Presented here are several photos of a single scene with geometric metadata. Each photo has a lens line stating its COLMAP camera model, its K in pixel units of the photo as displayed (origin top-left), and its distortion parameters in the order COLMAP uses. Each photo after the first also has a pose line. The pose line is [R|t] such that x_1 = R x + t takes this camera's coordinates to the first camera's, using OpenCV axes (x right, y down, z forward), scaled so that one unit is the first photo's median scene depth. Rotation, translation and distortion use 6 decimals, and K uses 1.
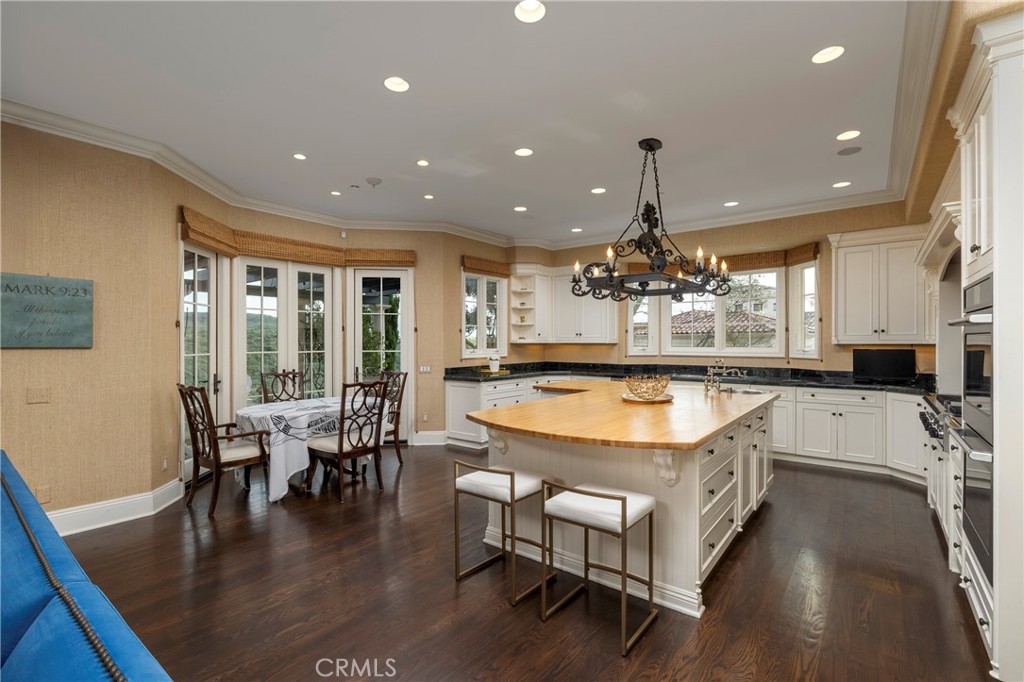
lens RADIAL K [[458.4, 0, 512.0], [0, 458.4, 341.0], [0, 0, 1]] dist [-0.000677, -0.000080]
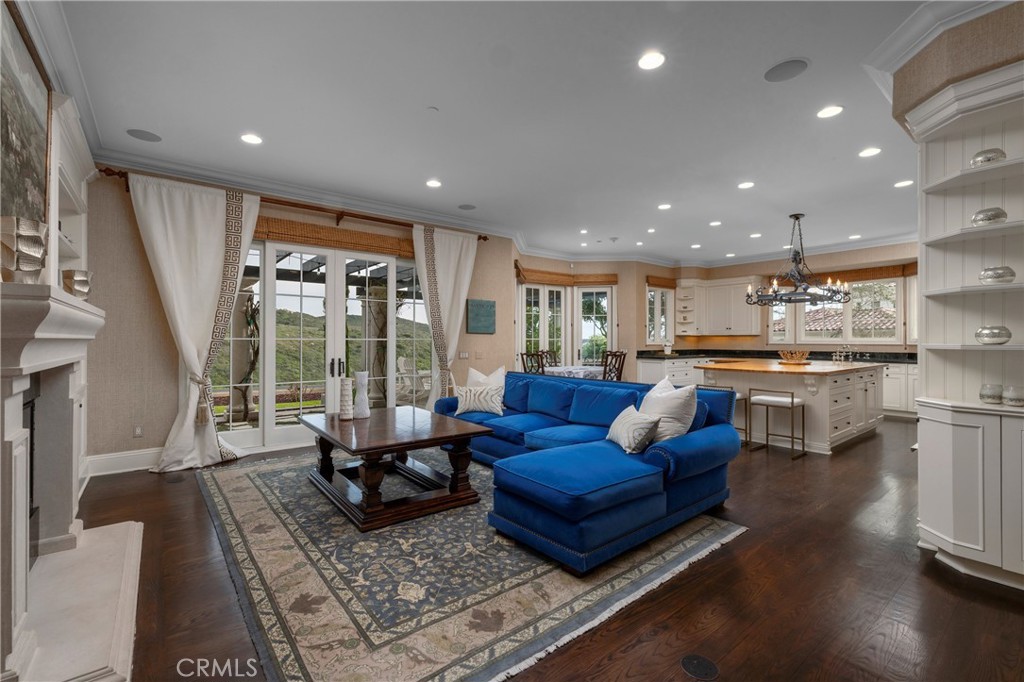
lens RADIAL K [[442.1, 0, 504.6], [0, 442.1, 339.3], [0, 0, 1]] dist [0.001893, 0.000112]
pose [[0.969918, 0.002683, -0.243417, -0.218911], [-0.002834, 0.999996, -0.000271, 0.023722], [0.243415, 0.000952, 0.969922, -0.538932]]
